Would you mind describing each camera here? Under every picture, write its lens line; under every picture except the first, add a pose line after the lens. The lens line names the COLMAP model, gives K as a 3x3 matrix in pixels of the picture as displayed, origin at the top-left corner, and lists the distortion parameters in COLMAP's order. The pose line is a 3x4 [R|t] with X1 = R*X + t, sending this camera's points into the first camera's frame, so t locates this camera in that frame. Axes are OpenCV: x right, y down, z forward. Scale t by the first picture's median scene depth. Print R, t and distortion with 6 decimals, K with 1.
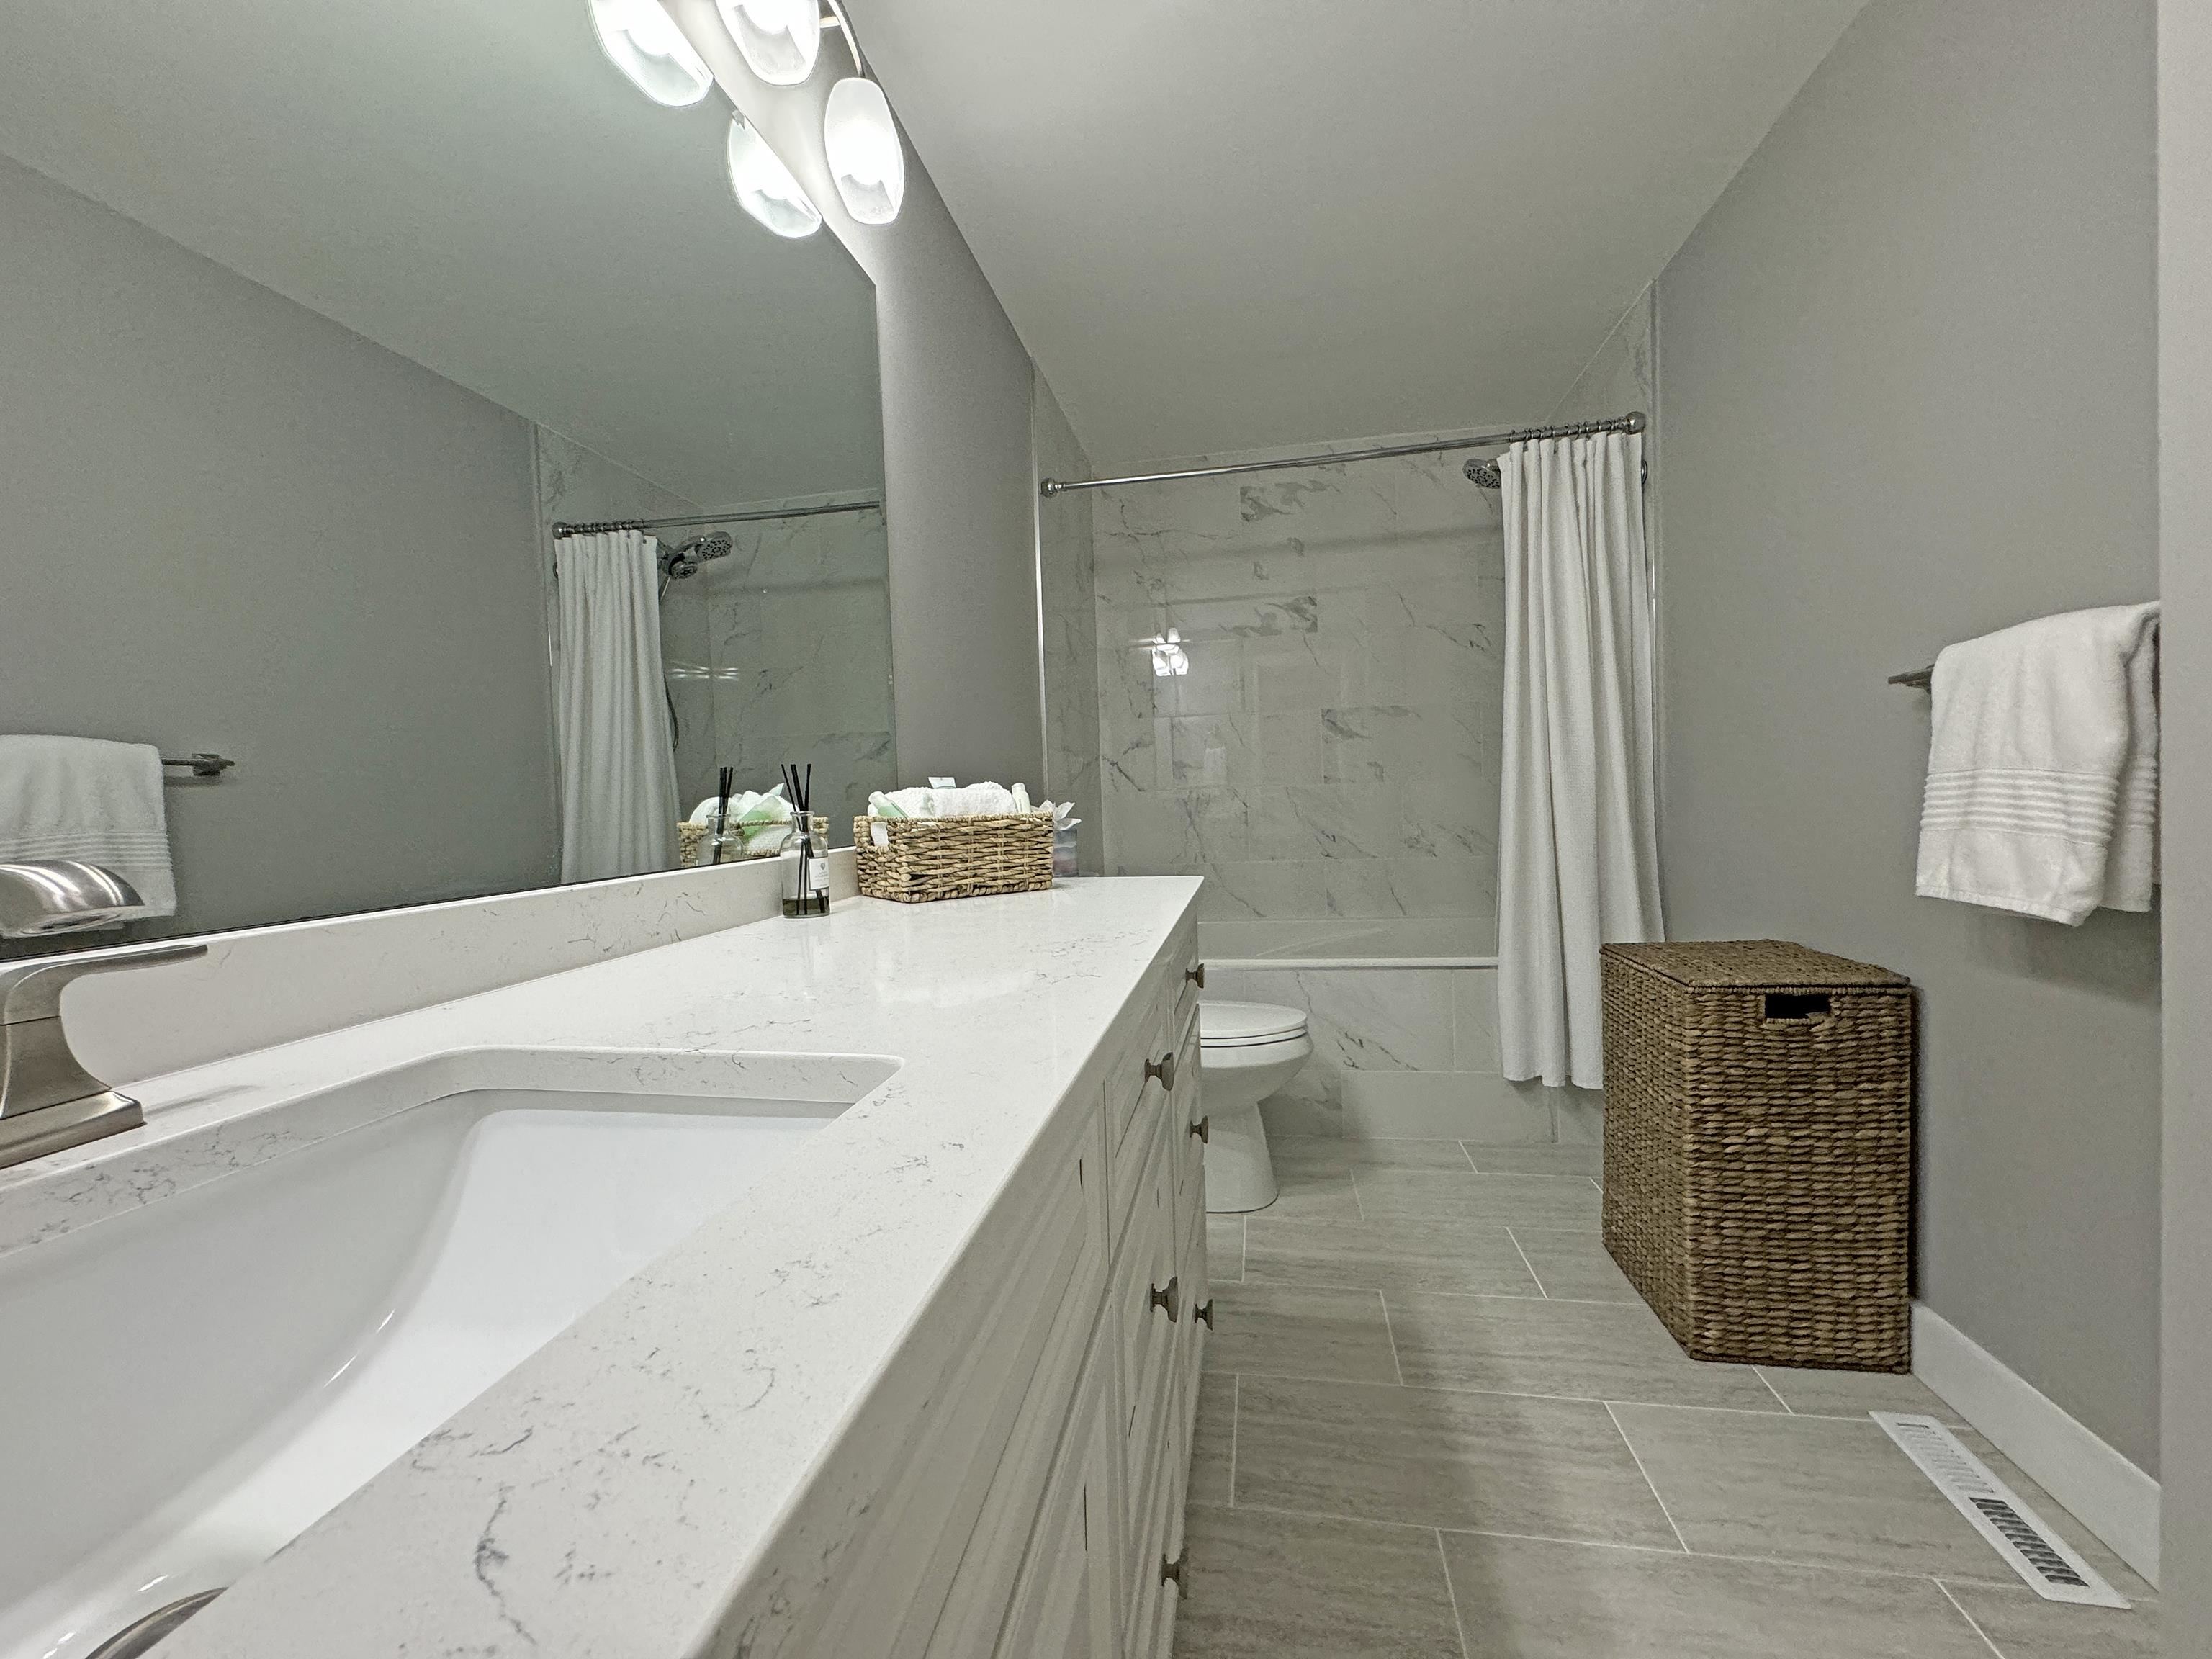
lens RADIAL K [[886.6, 0, 1106.0], [0, 886.6, 829.5], [0, 0, 1]] dist [-0.000328, -0.000013]
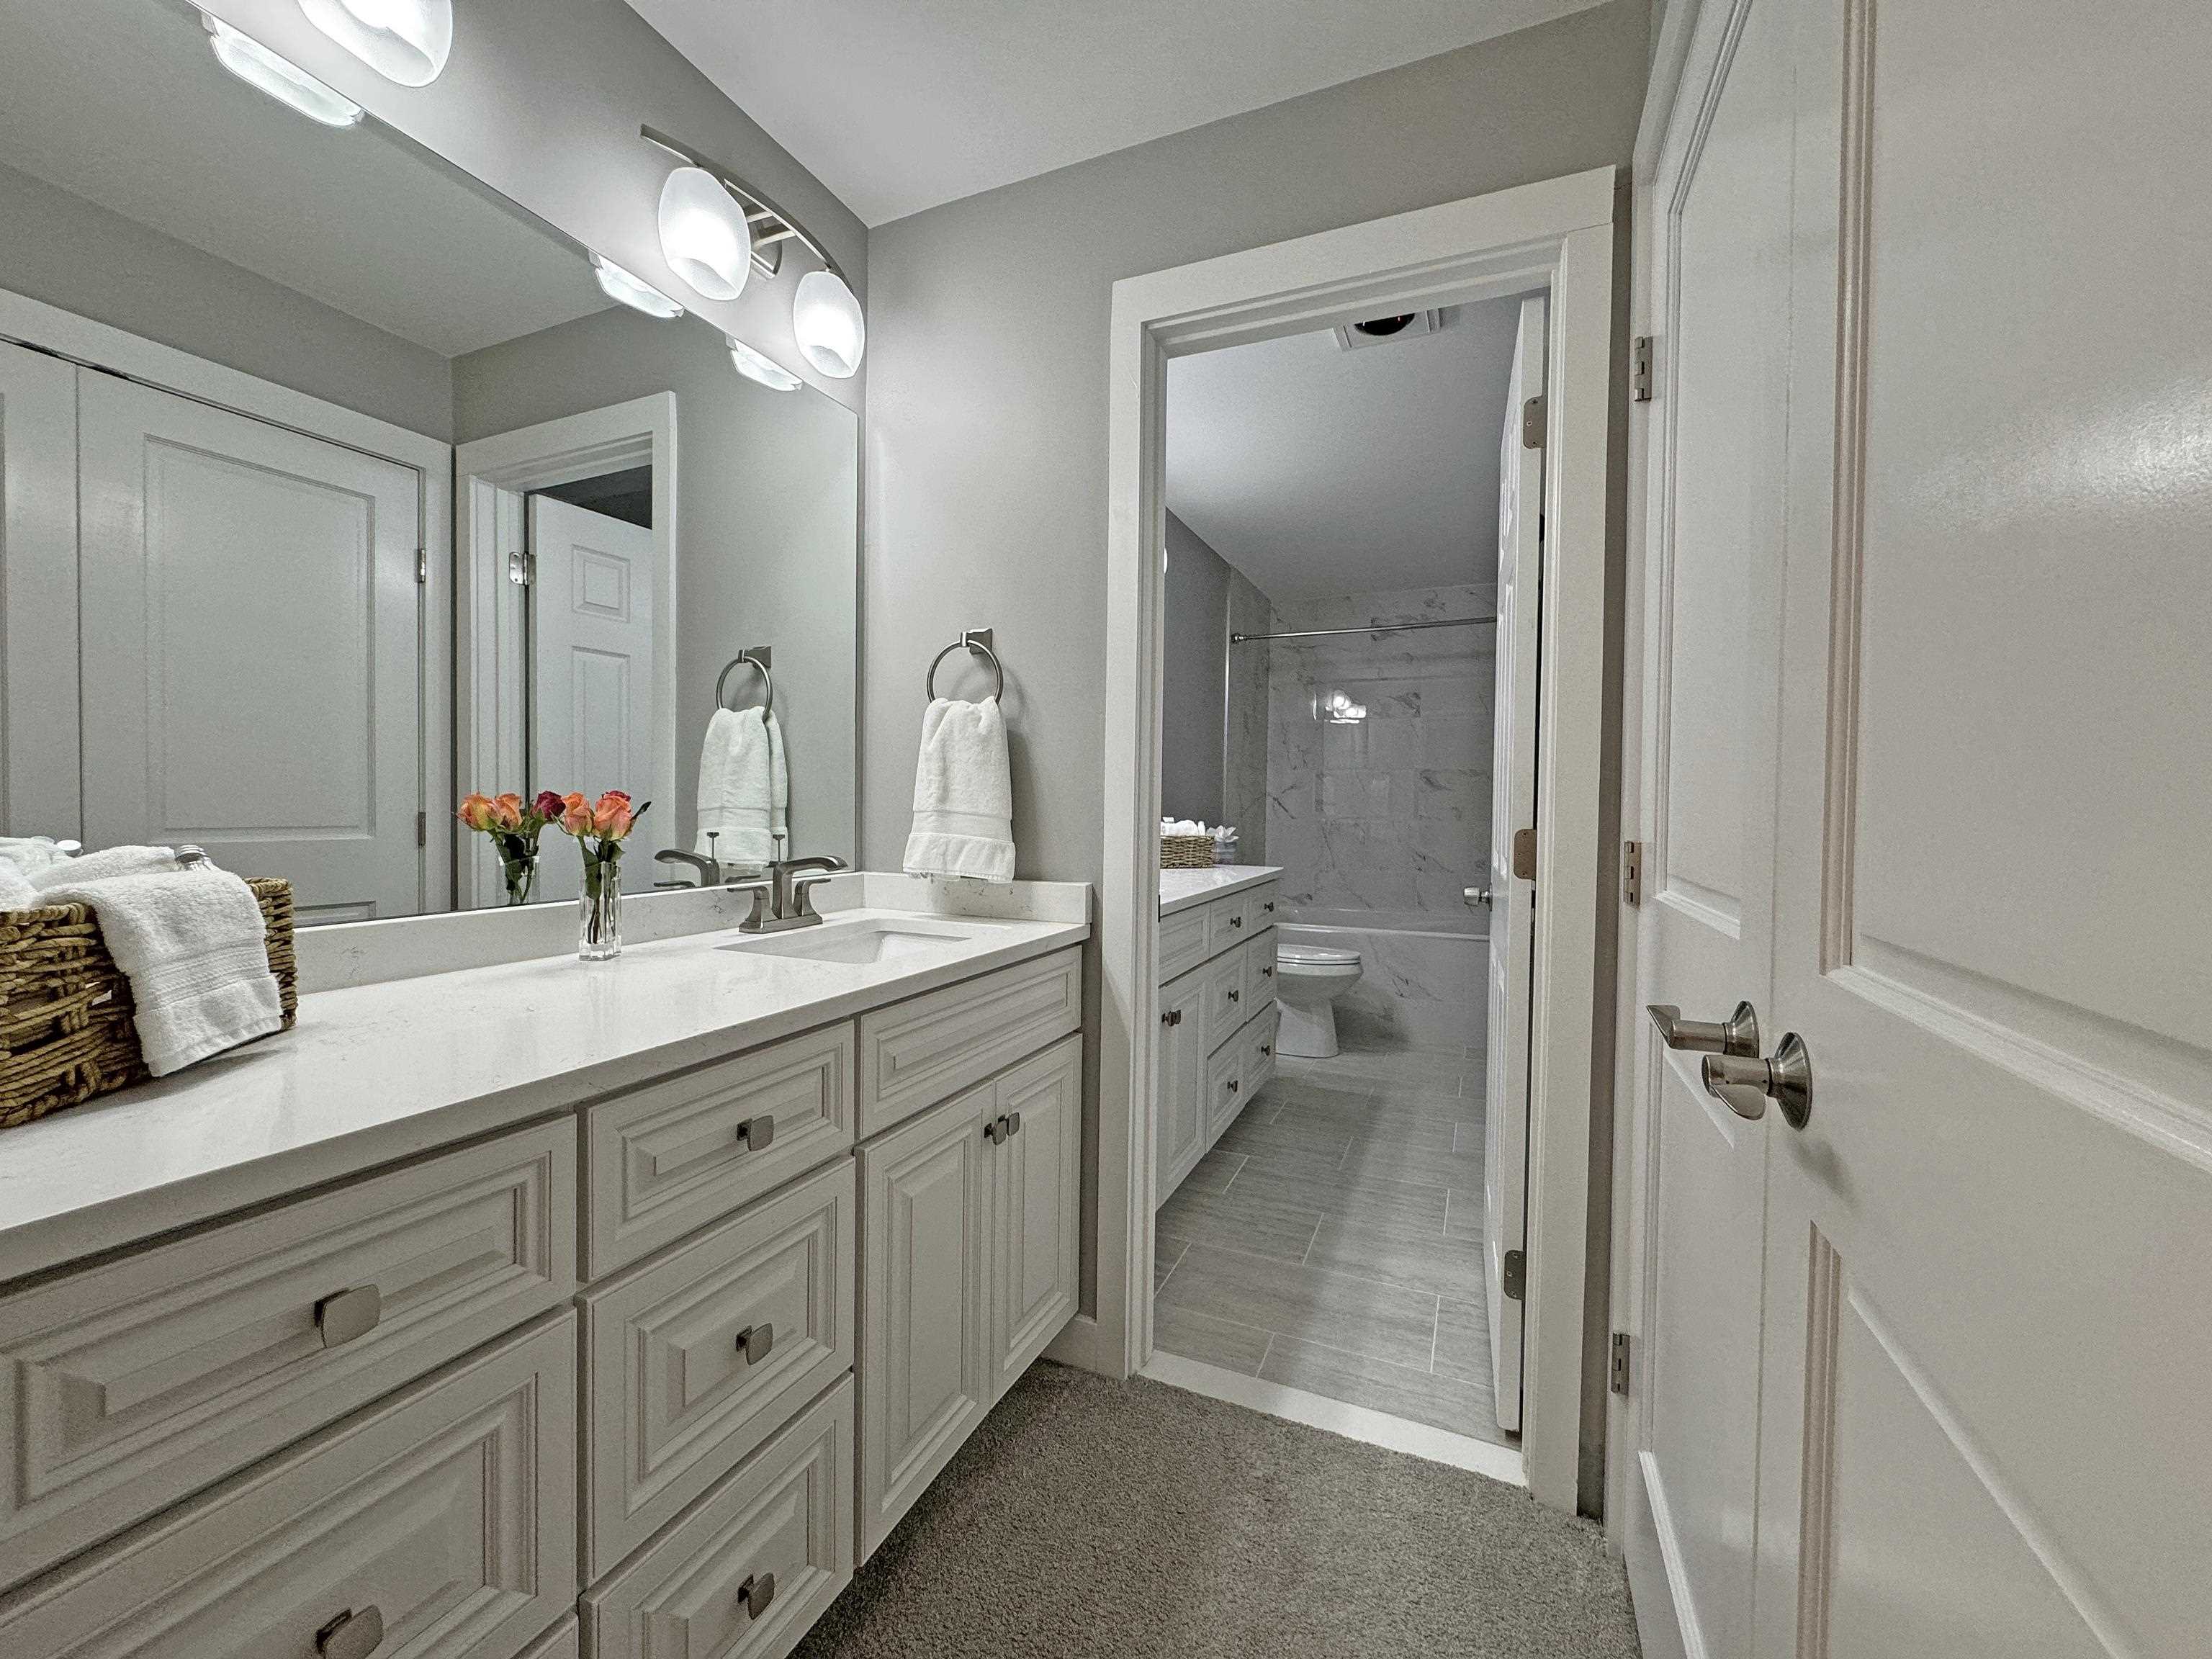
lens RADIAL K [[886.6, 0, 1106.0], [0, 886.6, 829.5], [0, 0, 1]] dist [-0.000328, -0.000013]
pose [[0.971981, 0.053195, -0.228961, 0.150928], [-0.055057, 0.998482, -0.001744, -0.011301], [0.228520, 0.014301, 0.973434, -1.030910]]
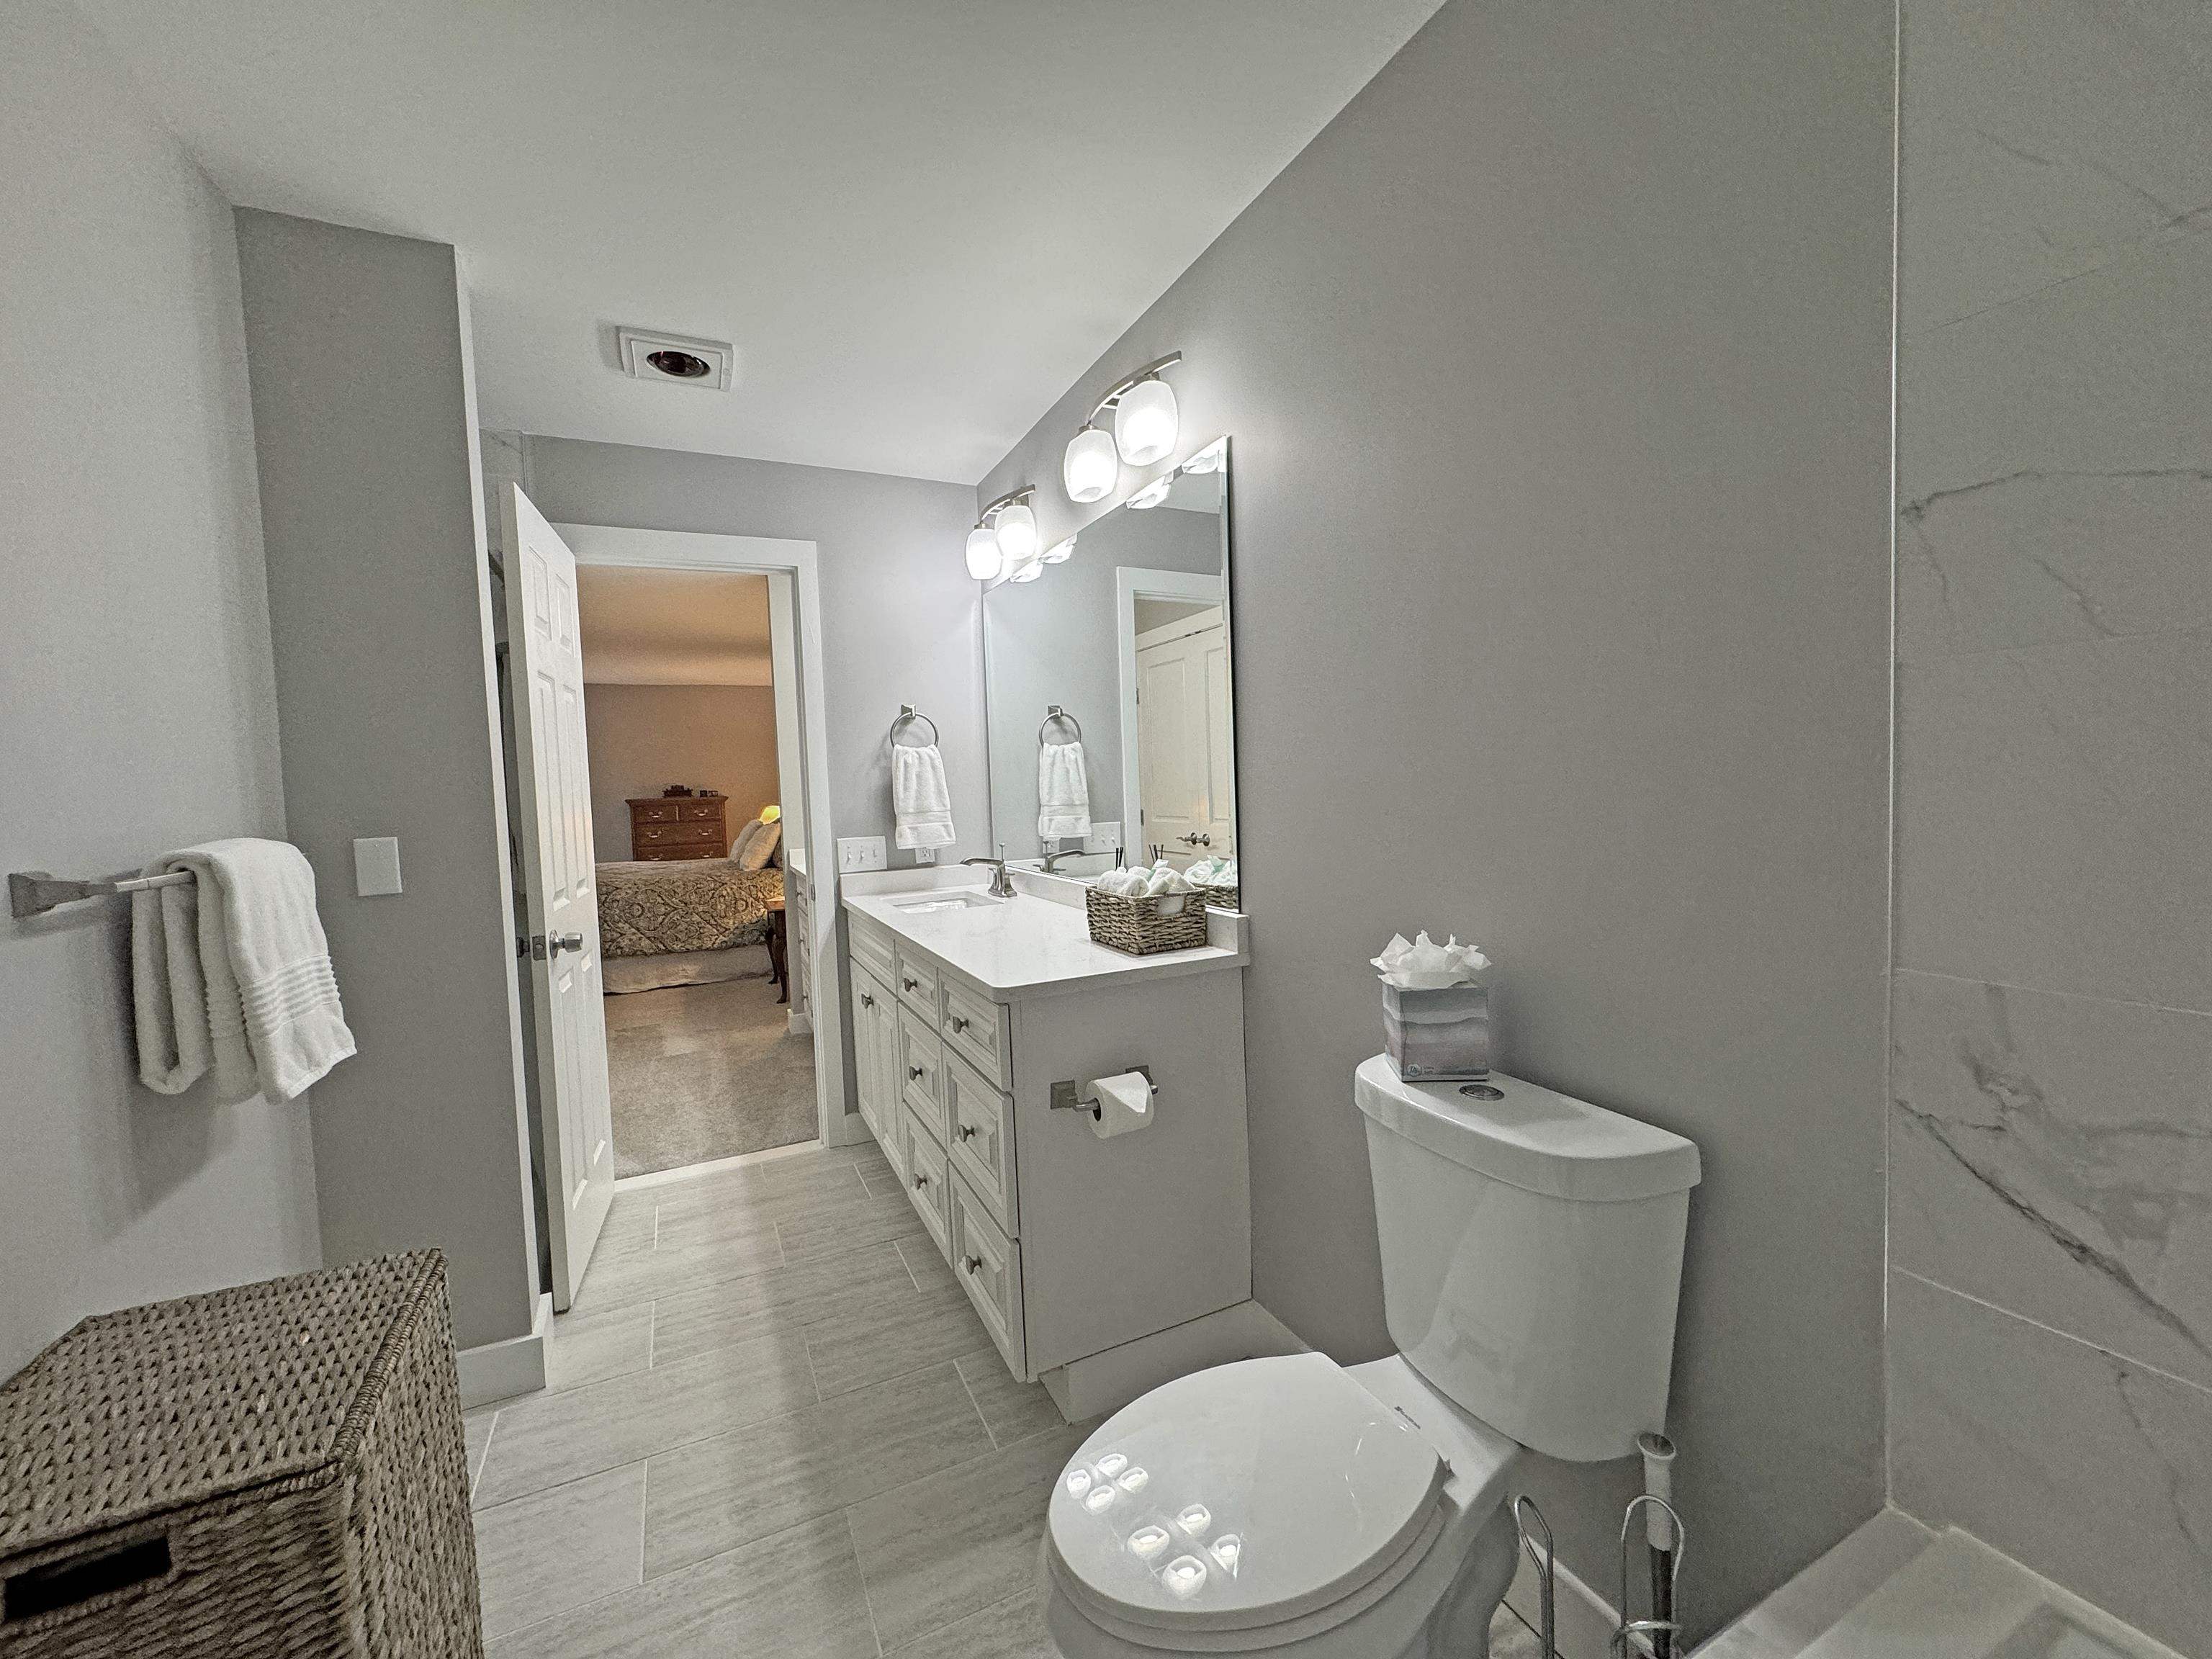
lens RADIAL K [[886.6, 0, 1106.0], [0, 886.6, 829.5], [0, 0, 1]] dist [-0.000328, -0.000013]
pose [[-0.807013, 0.098407, -0.582276, 0.502840], [0.046107, 0.993508, 0.104004, -0.195889], [0.588731, 0.057086, -0.806311, 1.608872]]
